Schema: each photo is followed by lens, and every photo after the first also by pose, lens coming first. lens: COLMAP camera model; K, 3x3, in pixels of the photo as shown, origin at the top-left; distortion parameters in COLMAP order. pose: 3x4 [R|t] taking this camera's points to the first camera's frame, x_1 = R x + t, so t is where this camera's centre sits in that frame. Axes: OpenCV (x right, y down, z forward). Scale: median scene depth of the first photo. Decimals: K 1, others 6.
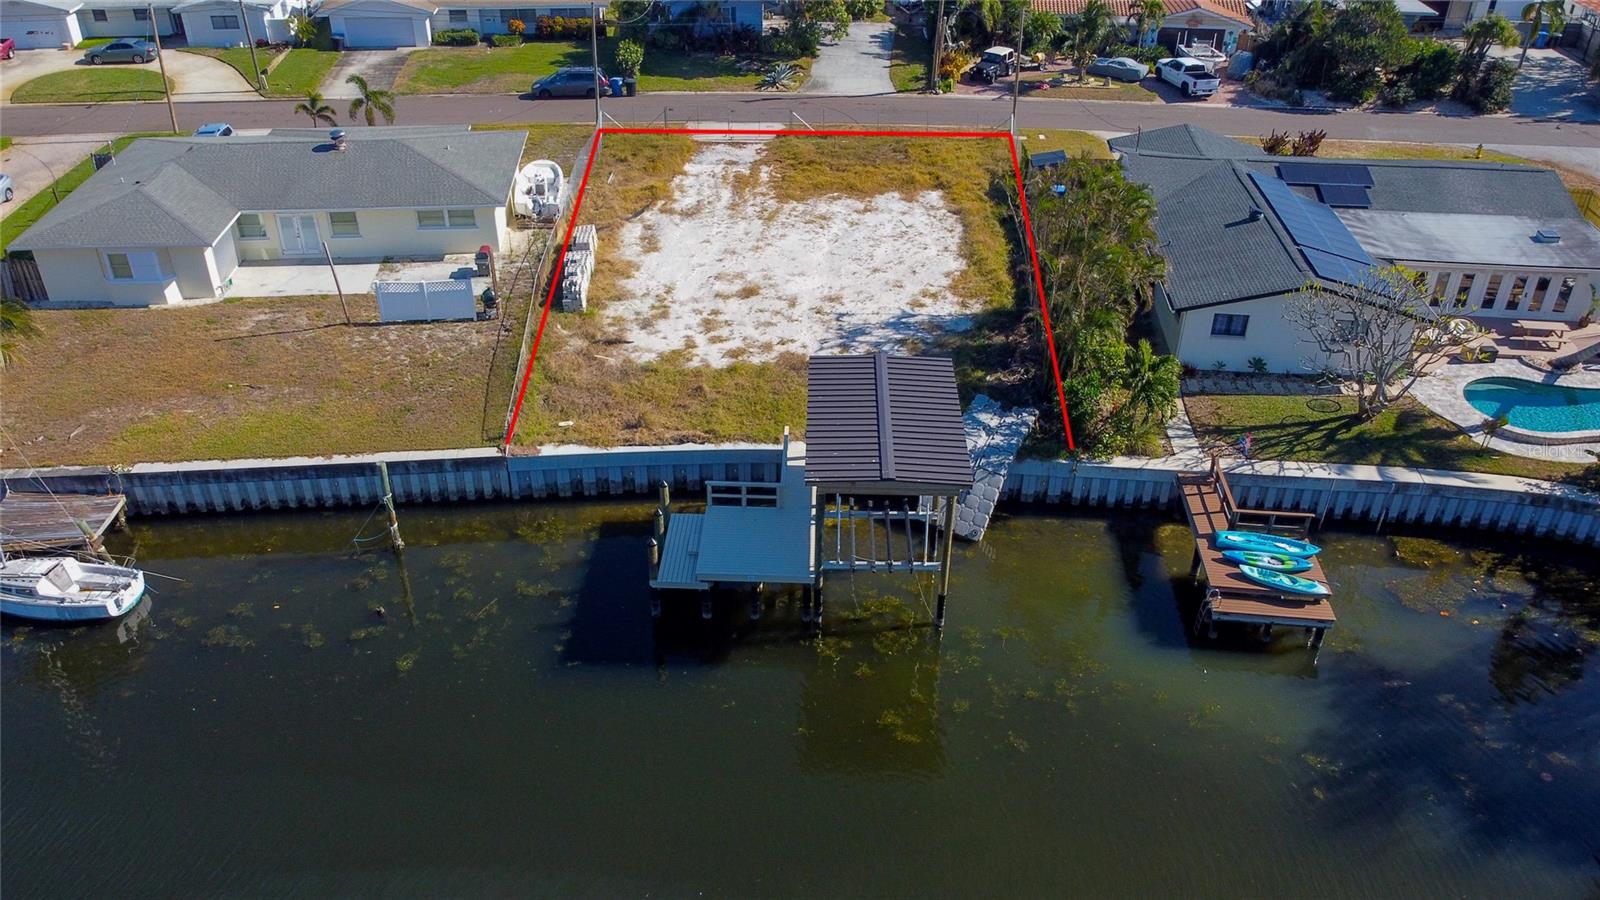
lens RADIAL K [[1204.0, 0, 799.1], [0, 1204.0, 449.9], [0, 0, 1]] dist [0.008224, -0.012848]
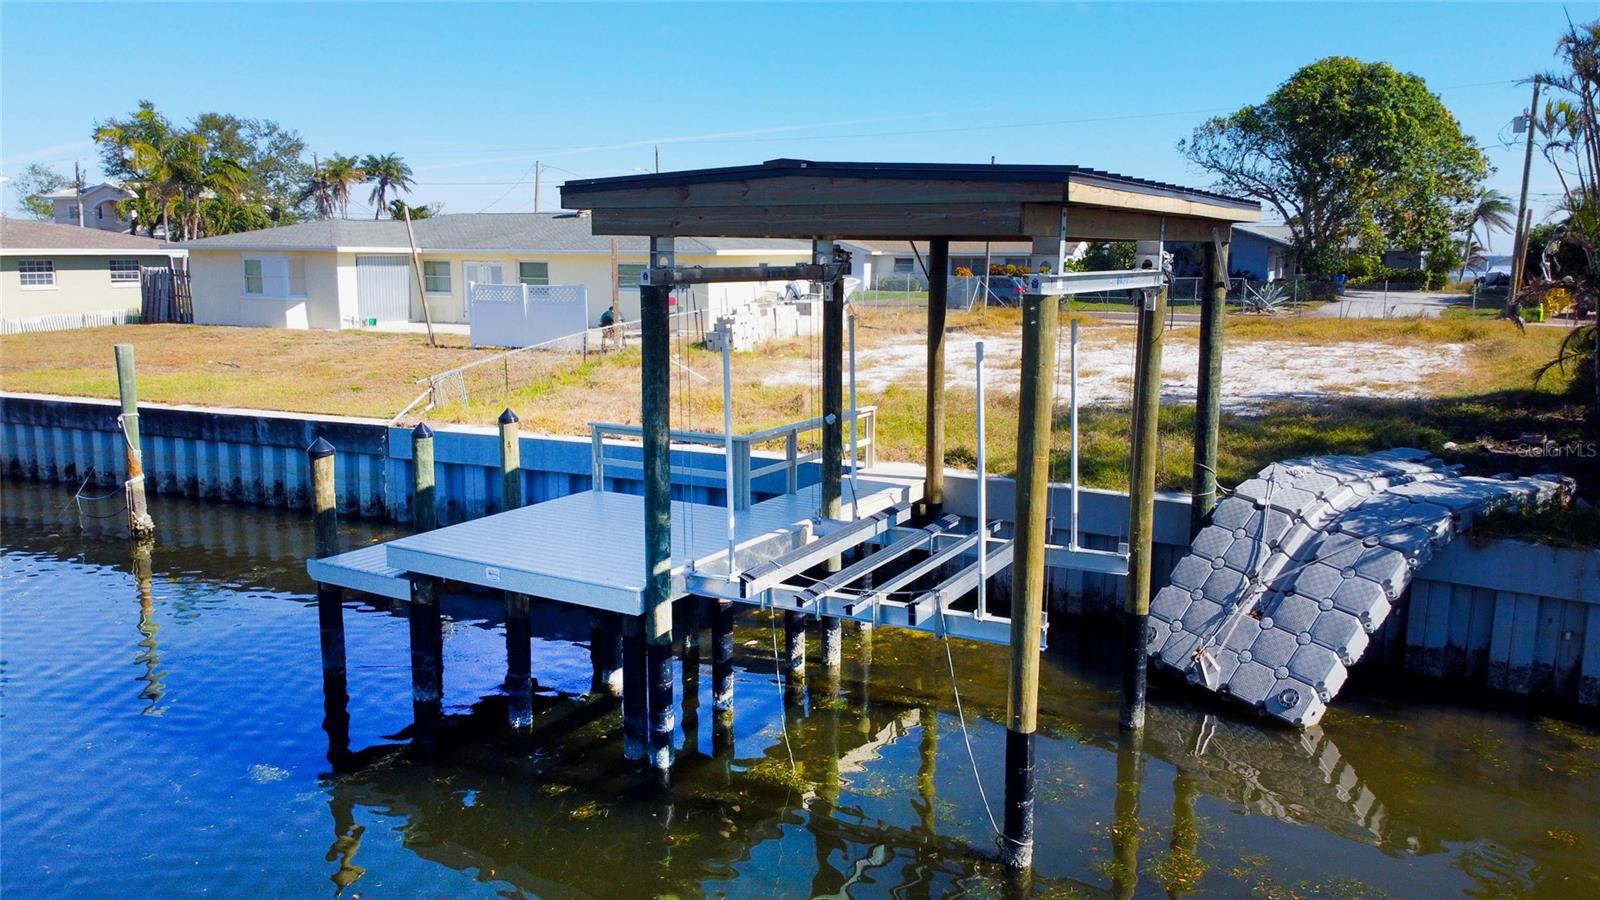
lens RADIAL K [[1204.0, 0, 799.5], [0, 1204.0, 452.3], [0, 0, 1]] dist [0.008224, -0.012848]
pose [[0.876999, 0.074343, -0.474706, 0.140123], [-0.247355, 0.916843, -0.313392, 0.111911], [0.411932, 0.392266, 0.822460, 0.506907]]
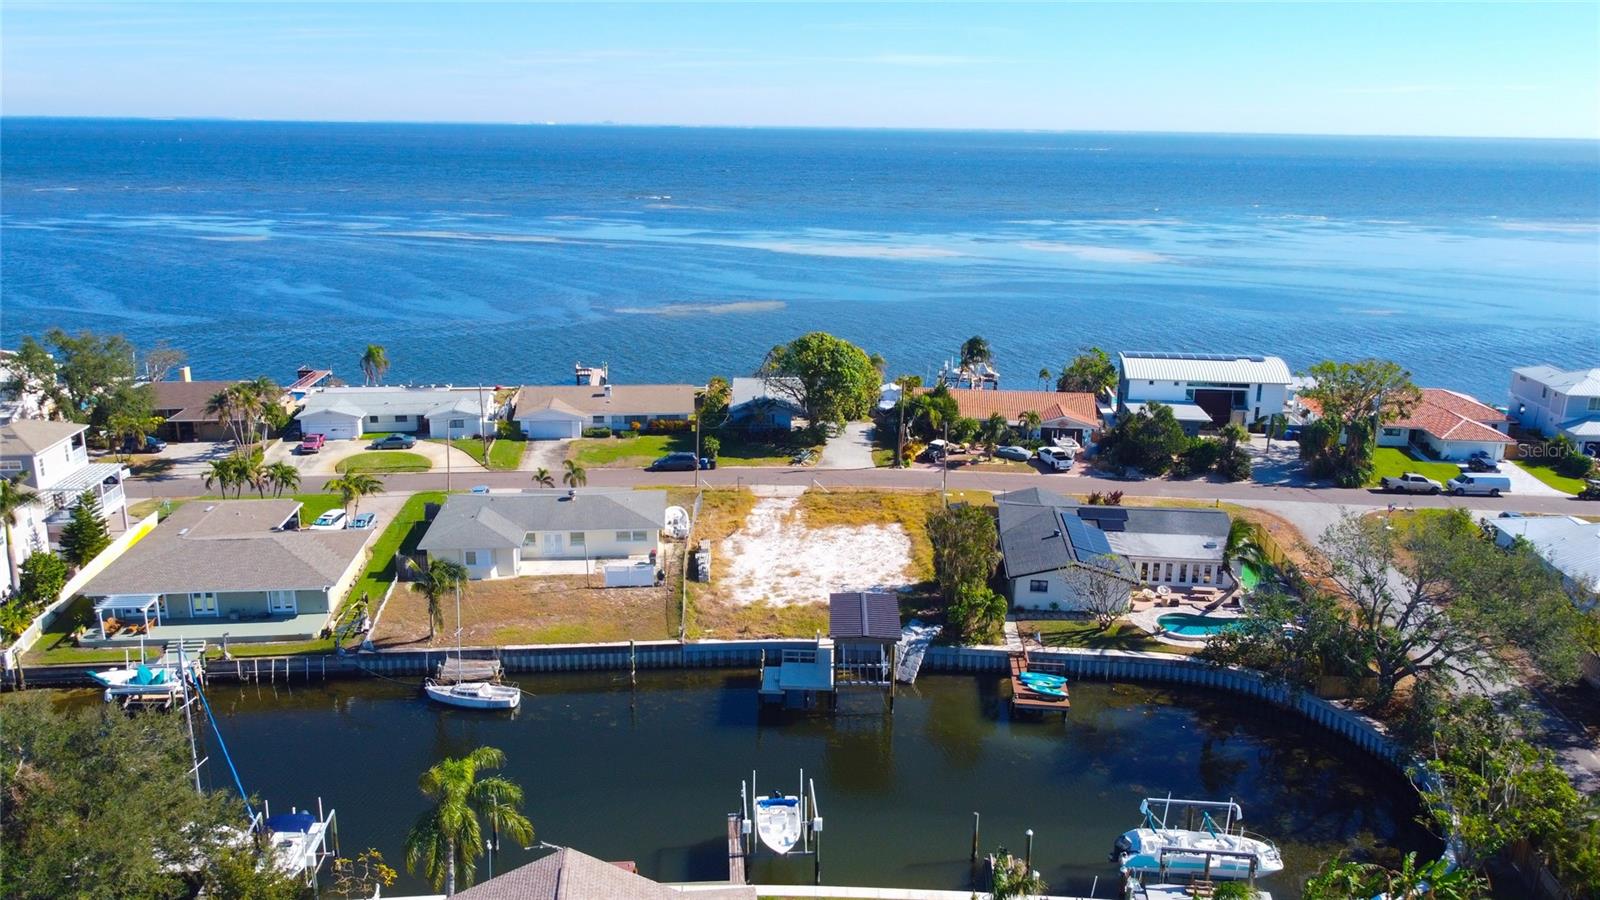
lens RADIAL K [[1204.0, 0, 801.8], [0, 1204.0, 447.9], [0, 0, 1]] dist [0.008224, -0.012848]
pose [[0.999991, 0.002286, 0.003474, -0.037287], [-0.001190, 0.957724, -0.287687, 0.221452], [-0.003984, 0.287680, 0.957718, -0.856728]]
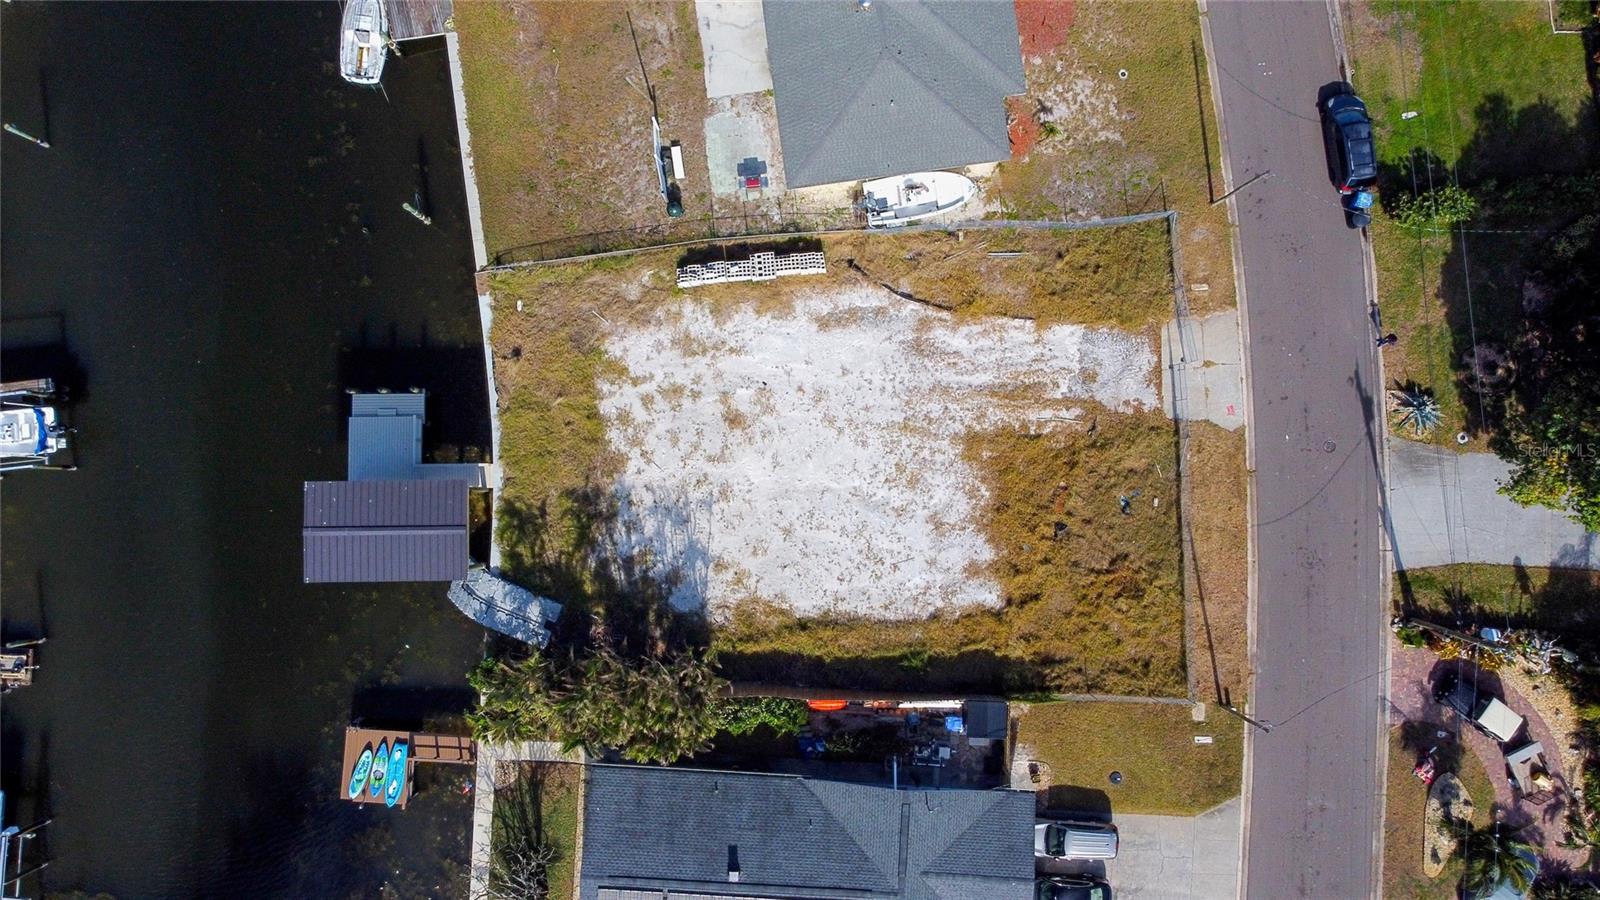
lens RADIAL K [[1204.0, 0, 803.7], [0, 1204.0, 448.4], [0, 0, 1]] dist [0.008224, -0.012848]
pose [[0.037329, 0.997799, -0.054798, 0.050284], [-0.529737, 0.066256, 0.845570, -1.133711], [0.847340, -0.002536, 0.531045, 0.446011]]
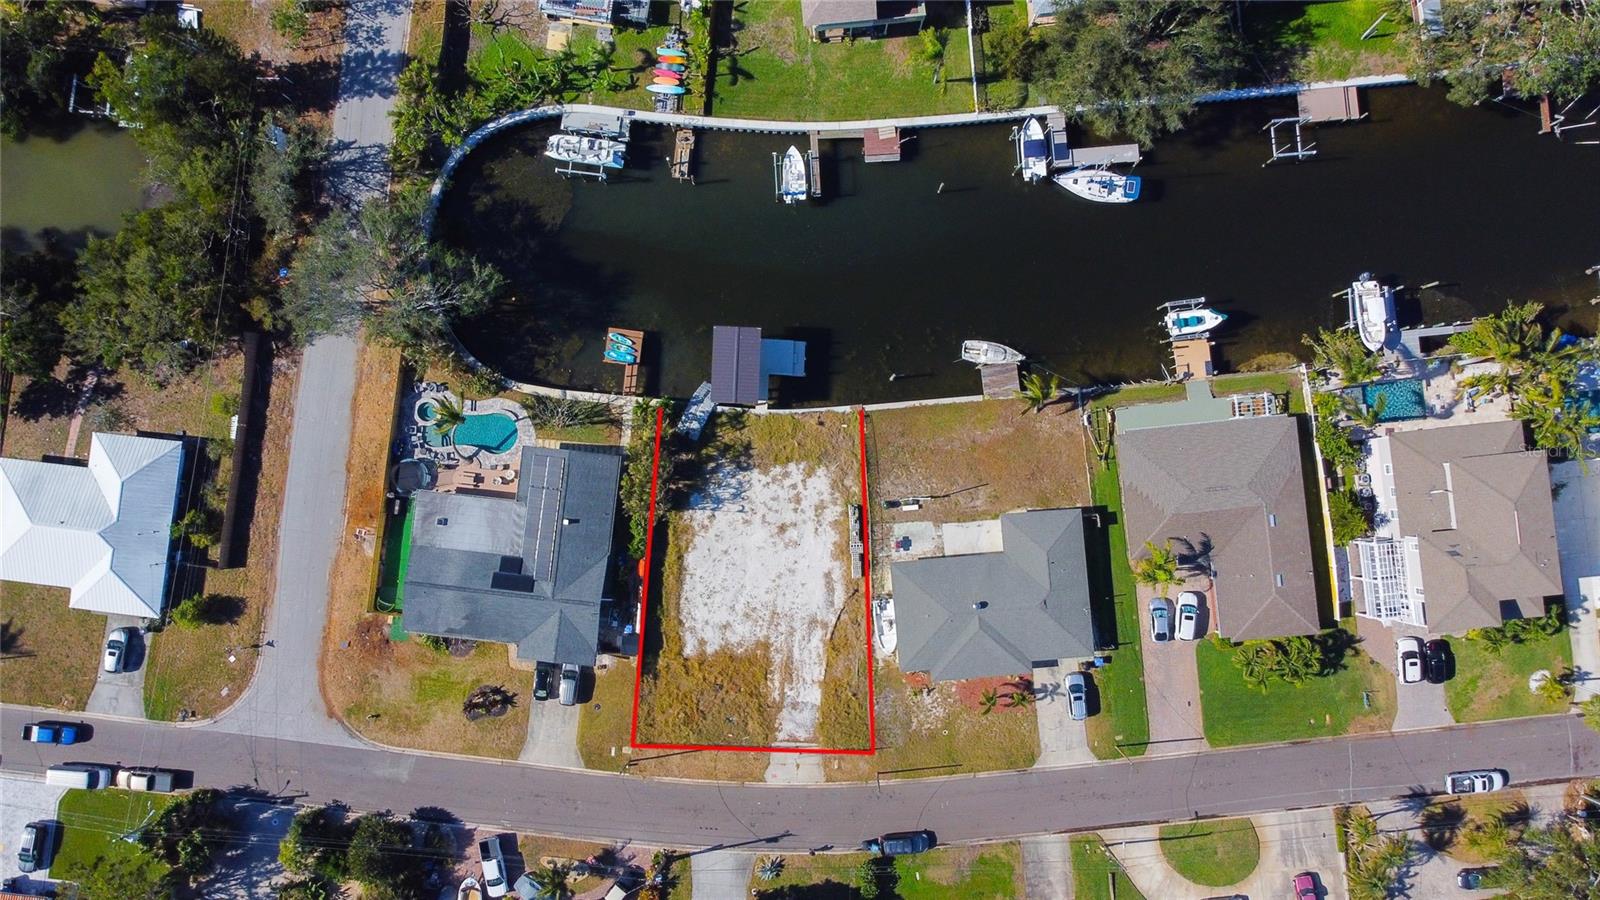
lens RADIAL K [[1204.0, 0, 811.4], [0, 1204.0, 443.1], [0, 0, 1]] dist [0.008224, -0.012848]
pose [[-0.999743, -0.014841, -0.017161, -0.056196], [-0.007584, -0.494292, 0.869263, -2.080225], [-0.021383, 0.869169, 0.494052, -0.301738]]
